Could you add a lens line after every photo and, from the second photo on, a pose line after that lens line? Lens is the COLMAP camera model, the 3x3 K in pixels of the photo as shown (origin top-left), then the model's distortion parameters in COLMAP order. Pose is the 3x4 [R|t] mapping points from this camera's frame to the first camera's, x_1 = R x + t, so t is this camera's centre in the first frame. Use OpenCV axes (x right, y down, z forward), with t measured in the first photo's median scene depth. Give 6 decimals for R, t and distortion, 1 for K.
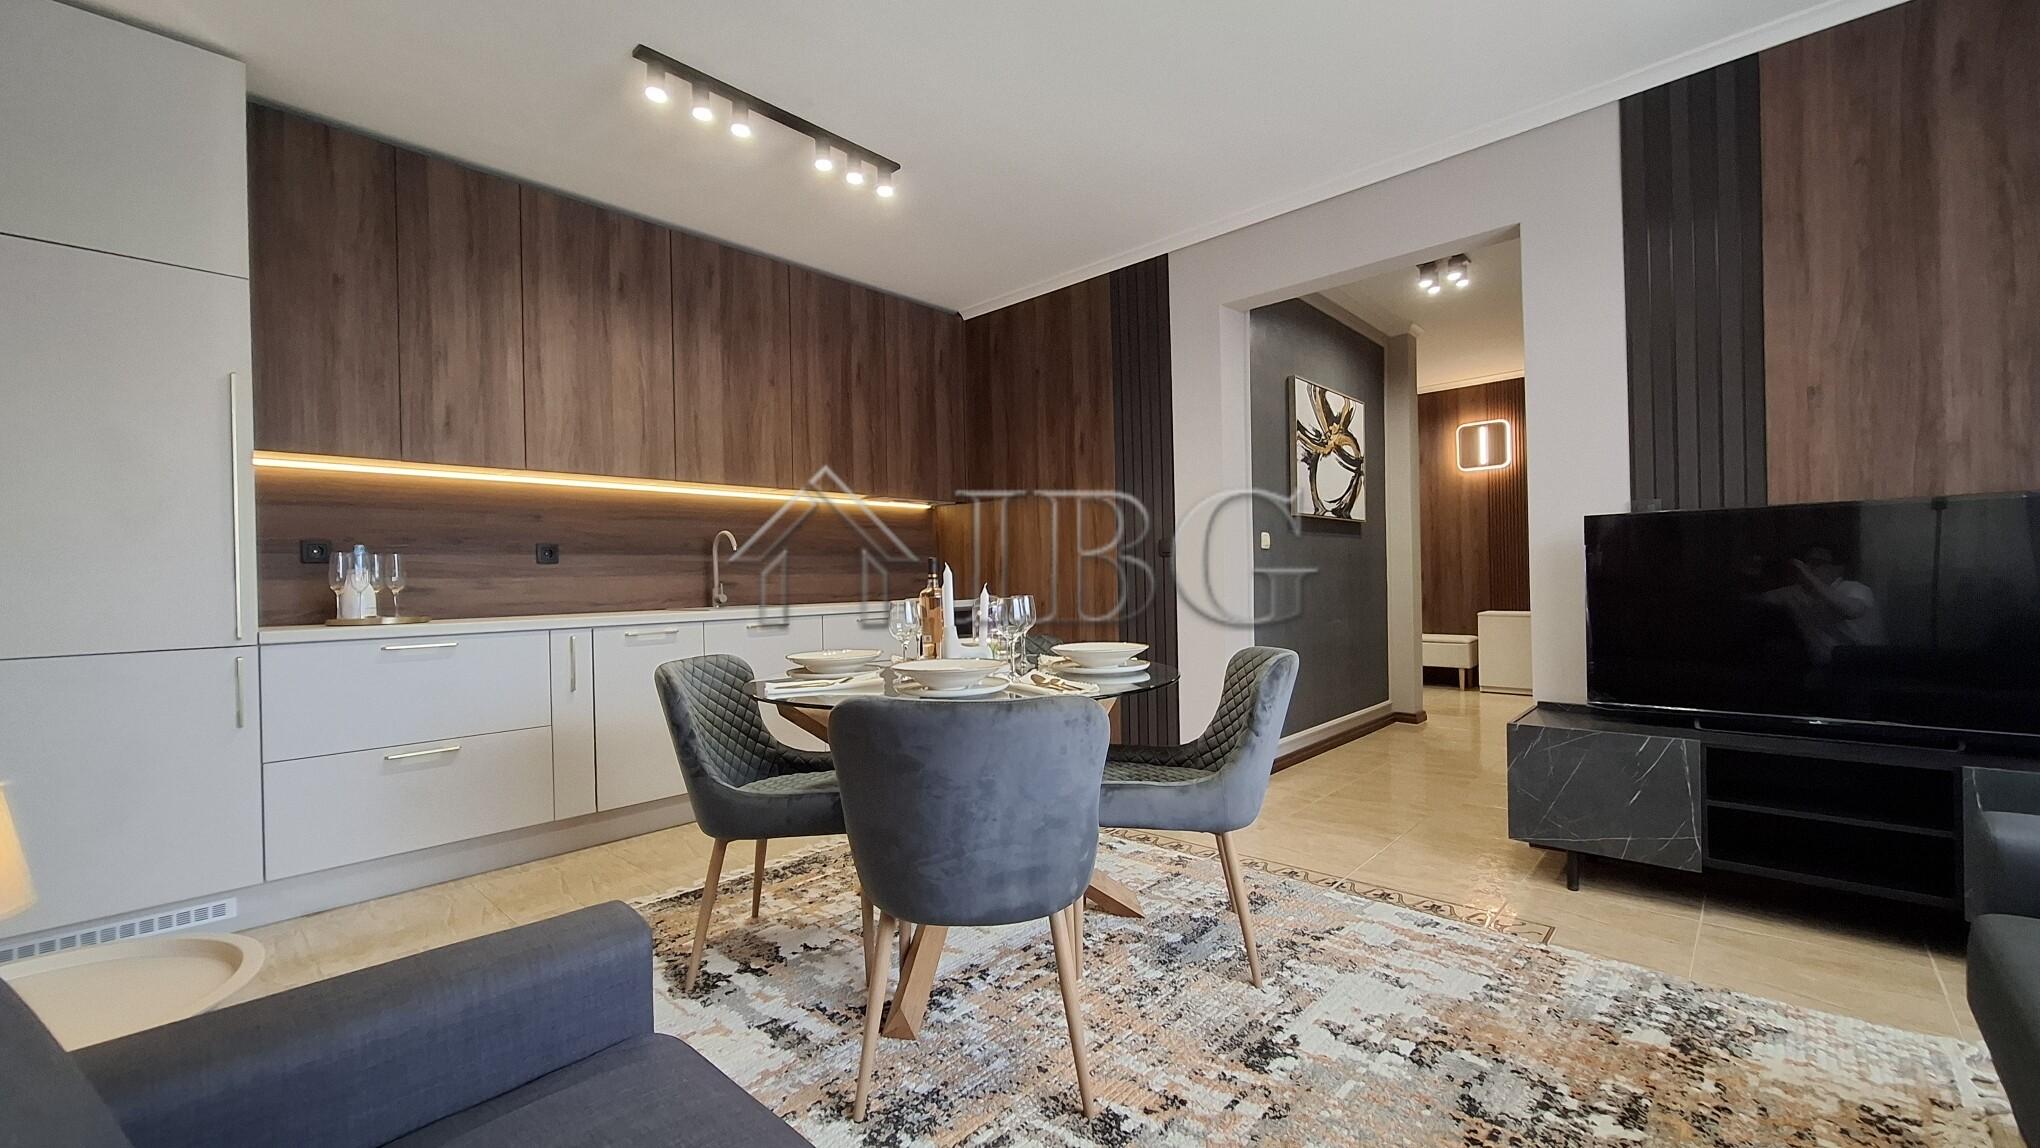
lens RADIAL K [[811.2, 0, 1008.7], [0, 811.2, 587.9], [0, 0, 1]] dist [-0.001650, 0.001481]
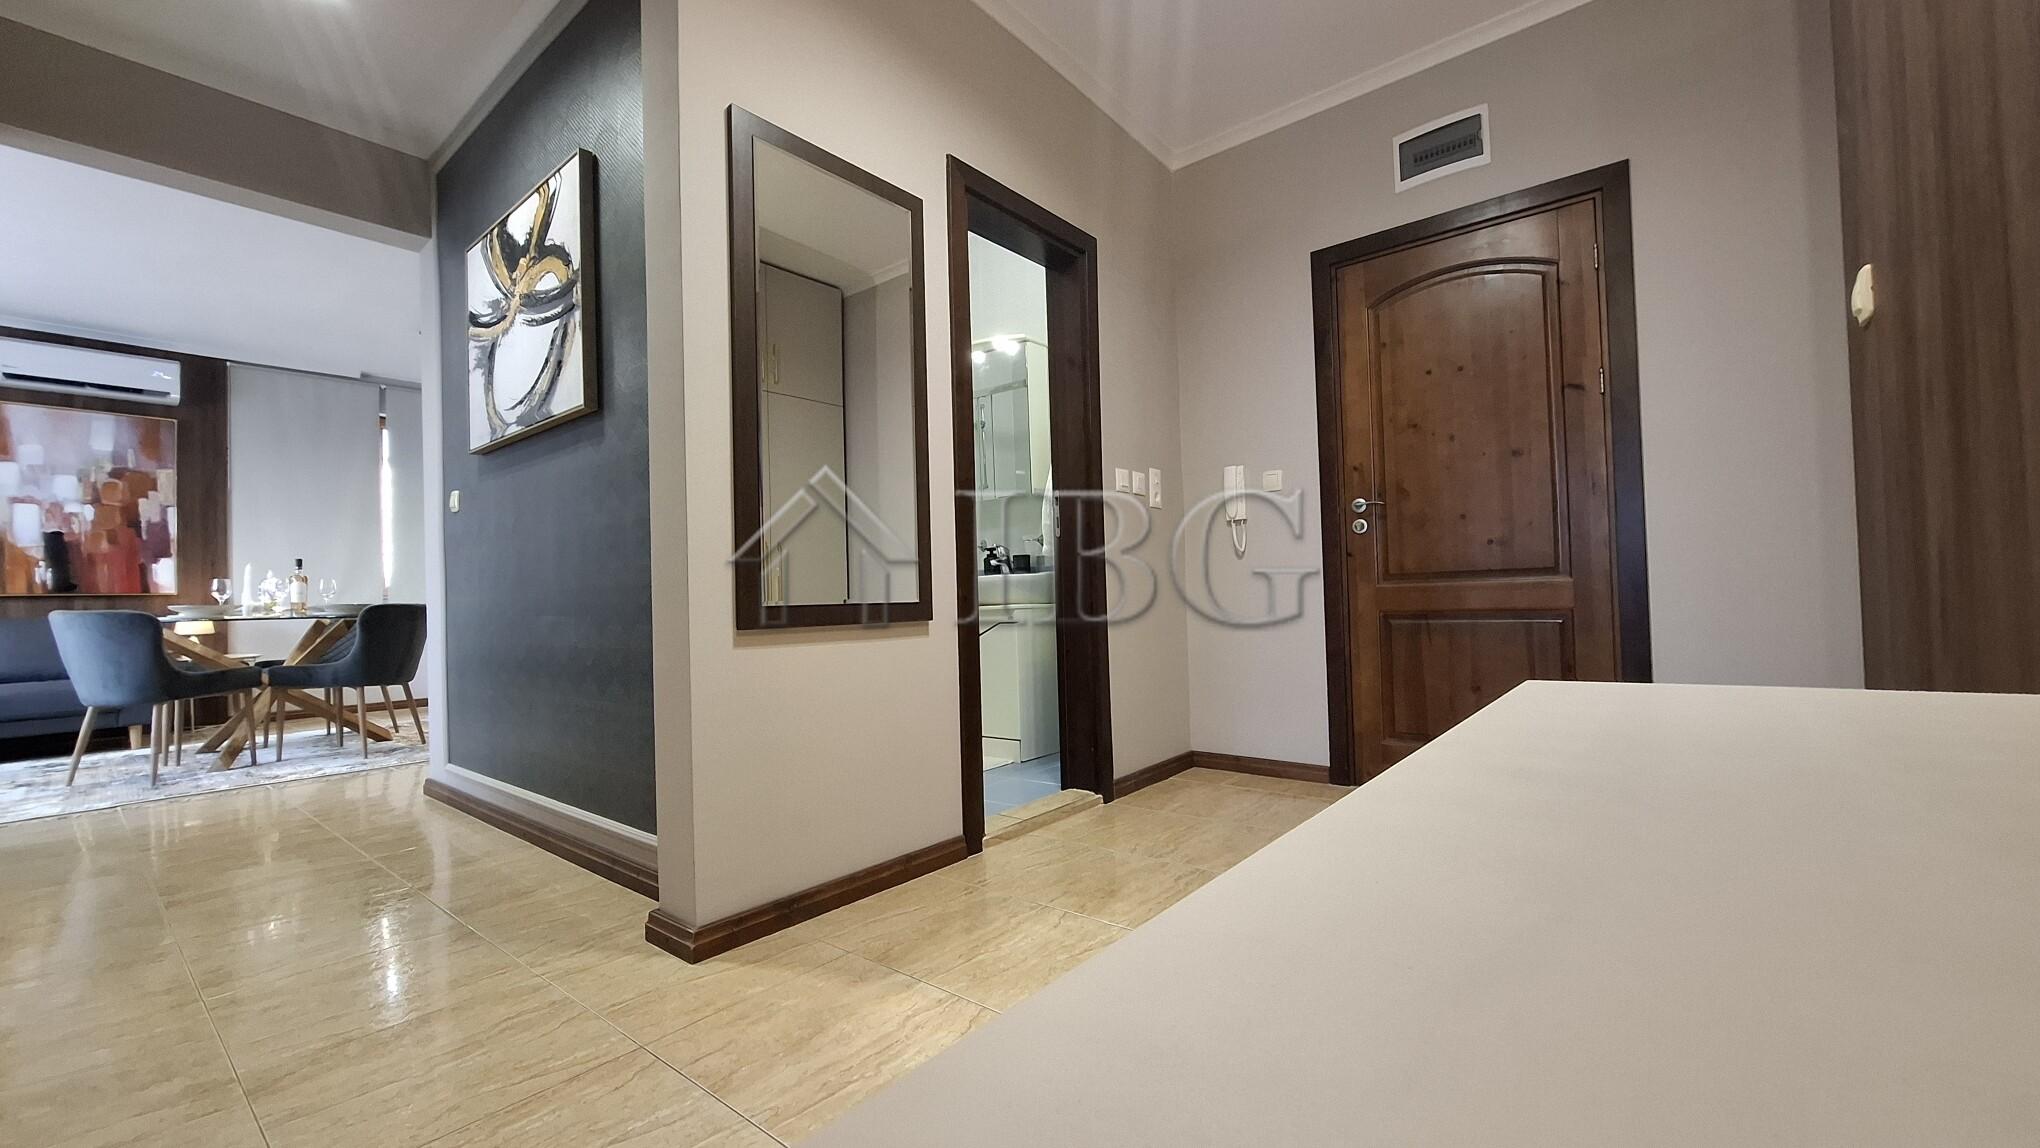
lens RADIAL K [[811.2, 0, 1019.0], [0, 811.2, 581.5], [0, 0, 1]] dist [-0.001650, 0.001481]
pose [[0.059462, 0.002950, -0.998226, 0.974325], [0.018174, 0.999827, 0.004037, 0.022434], [0.998065, -0.018382, 0.059398, 1.296092]]
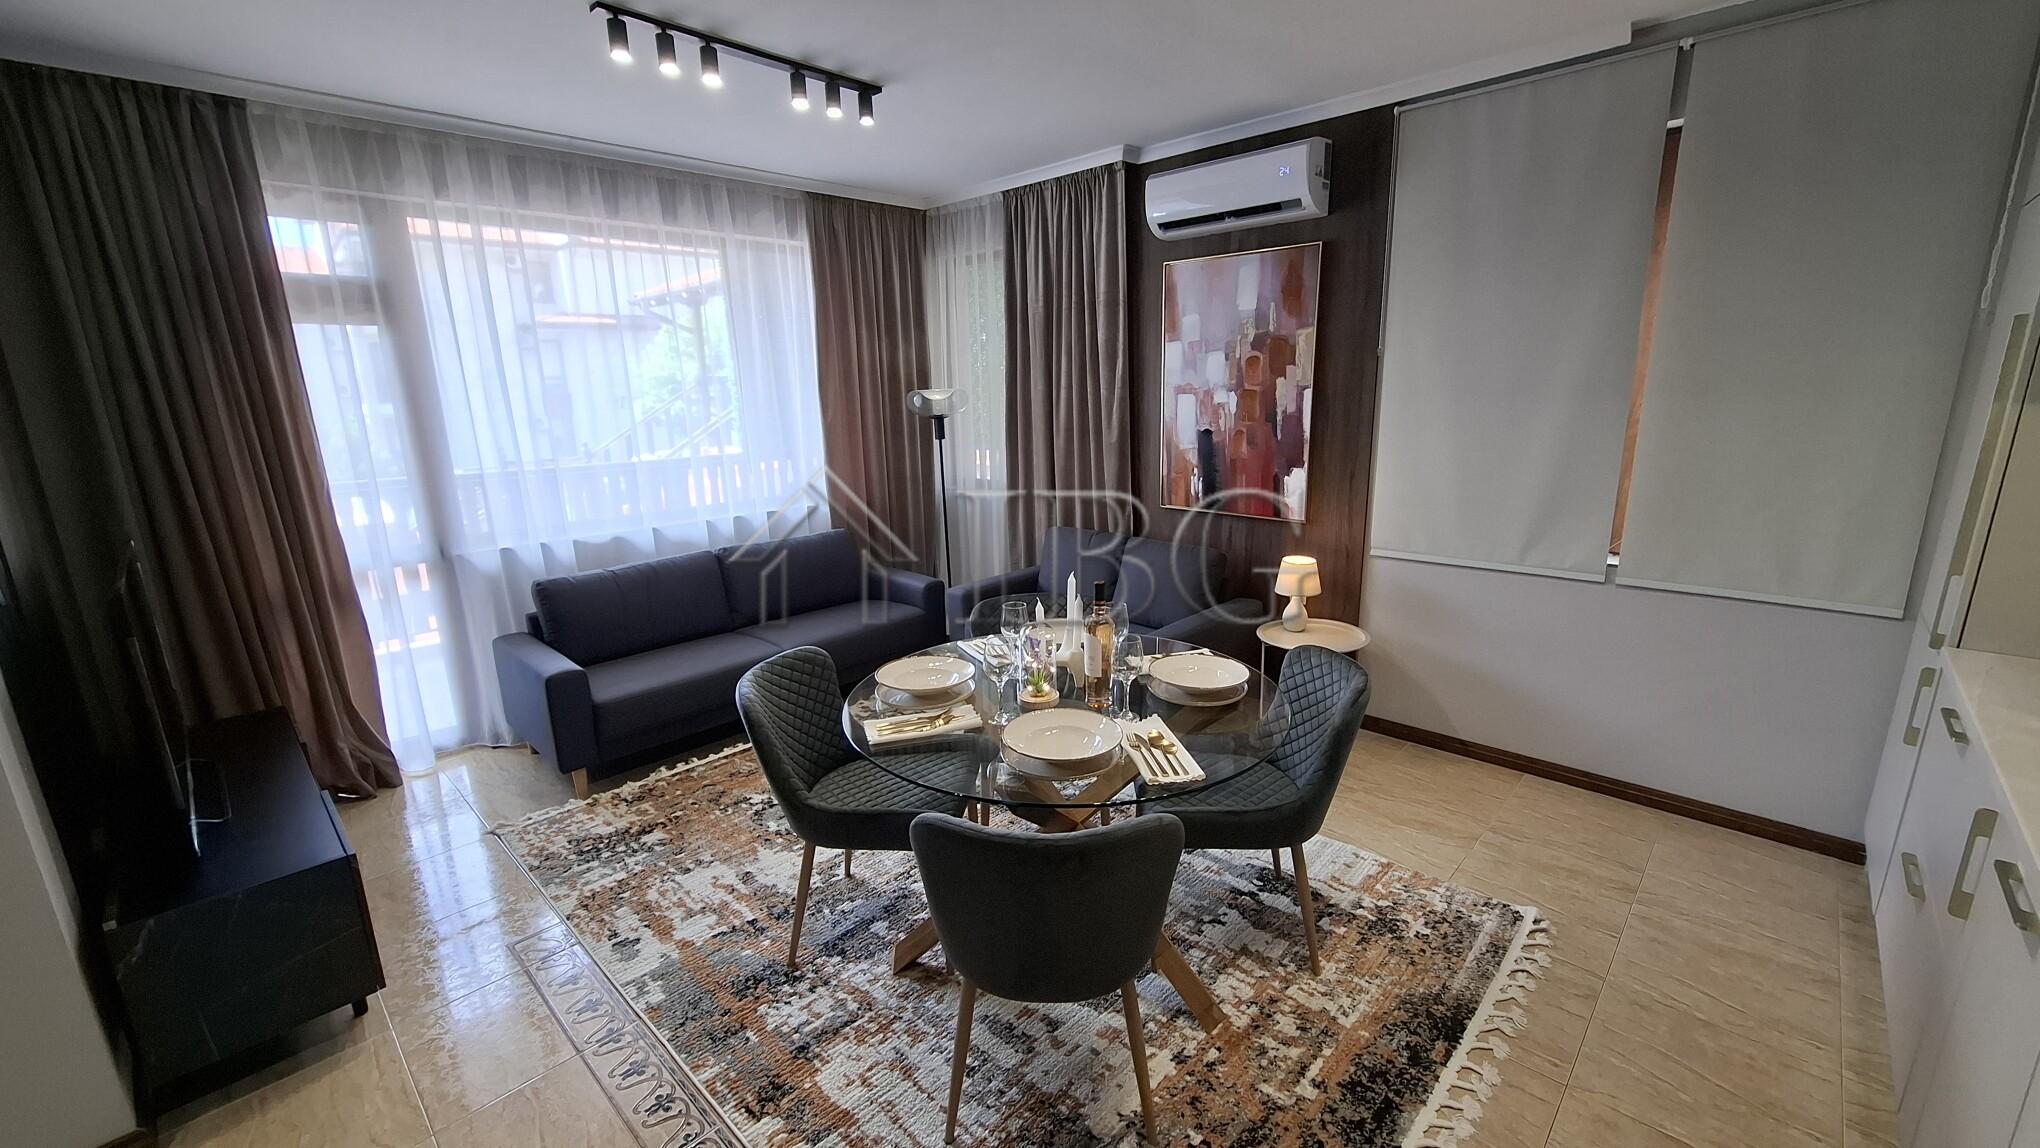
lens RADIAL K [[811.2, 0, 1026.7], [0, 811.2, 582.4], [0, 0, 1]] dist [-0.001650, 0.001481]
pose [[-0.998985, 0.043655, 0.011085, -0.012184], [0.045040, 0.967039, 0.250611, -0.129875], [0.000220, 0.250856, -0.968024, 0.919620]]
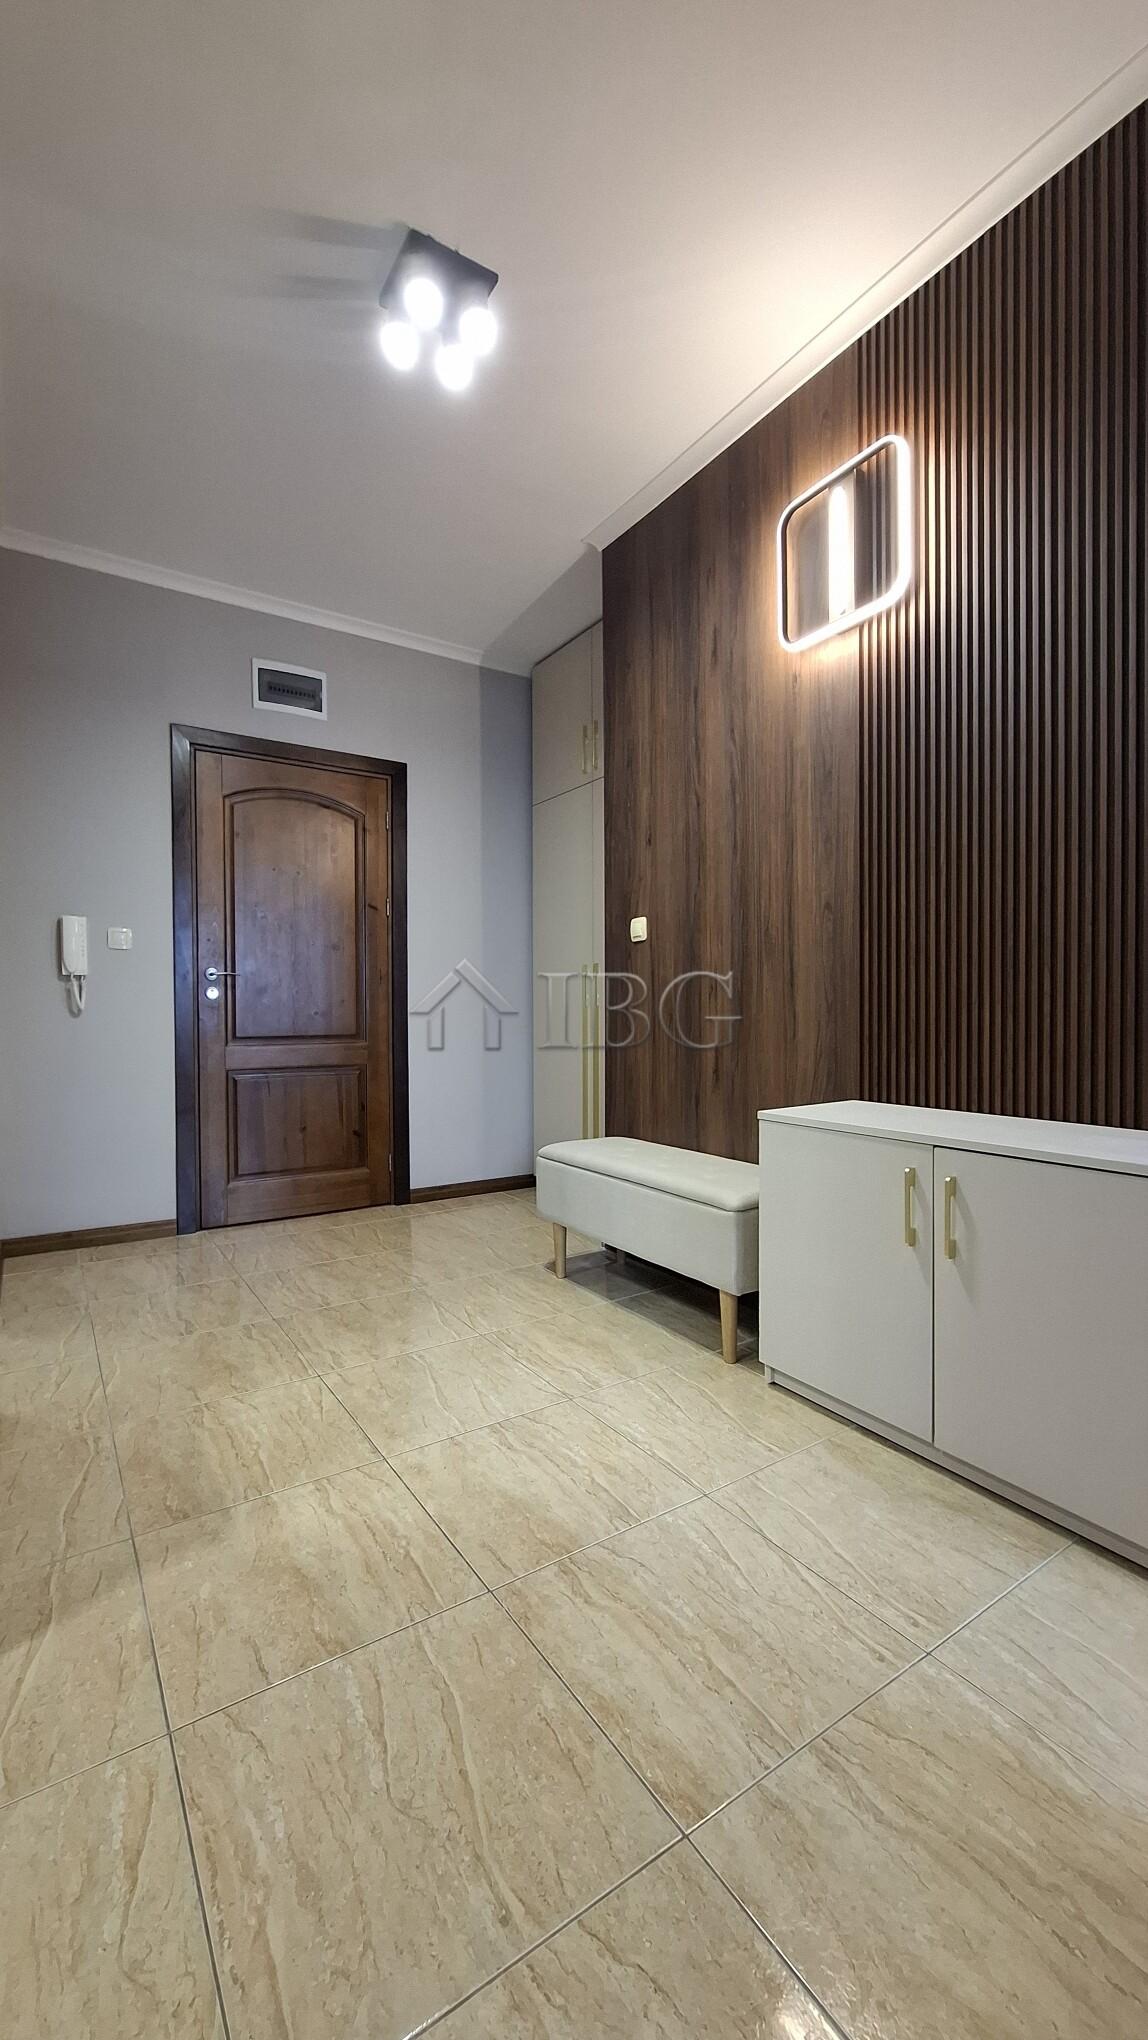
lens RADIAL K [[811.2, 0, 576.0], [0, 811.2, 1025.3], [0, 0, 1]] dist [-0.001650, 0.001481]
pose [[0.971544, 0.023170, -0.235725, 0.820624], [-0.021528, 0.999723, 0.009537, 0.000544], [0.235881, -0.004191, 0.971773, 0.991259]]
